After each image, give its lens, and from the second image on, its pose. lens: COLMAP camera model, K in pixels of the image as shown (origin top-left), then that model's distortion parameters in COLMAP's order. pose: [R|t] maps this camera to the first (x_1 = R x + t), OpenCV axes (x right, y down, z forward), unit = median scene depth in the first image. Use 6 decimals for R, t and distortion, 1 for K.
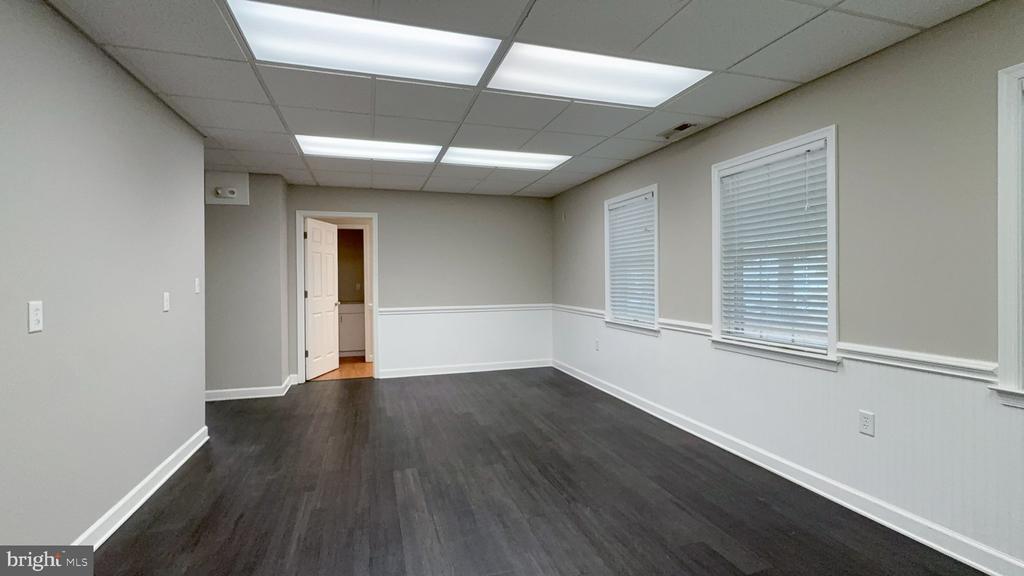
lens RADIAL K [[453.4, 0, 513.5], [0, 453.4, 274.4], [0, 0, 1]] dist [0.000154, -0.000068]
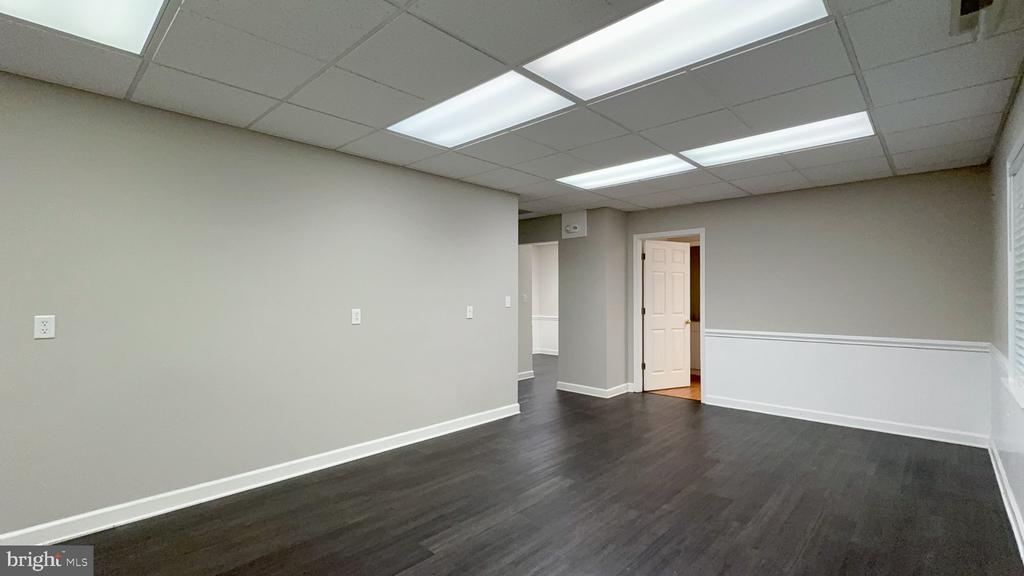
lens RADIAL K [[458.5, 0, 515.3], [0, 458.5, 287.3], [0, 0, 1]] dist [0.002498, 0.000074]
pose [[0.494667, -0.006786, -0.869056, 0.399528], [0.003479, 0.999977, -0.005828, -0.008688], [0.869075, -0.000141, 0.494680, 0.223609]]
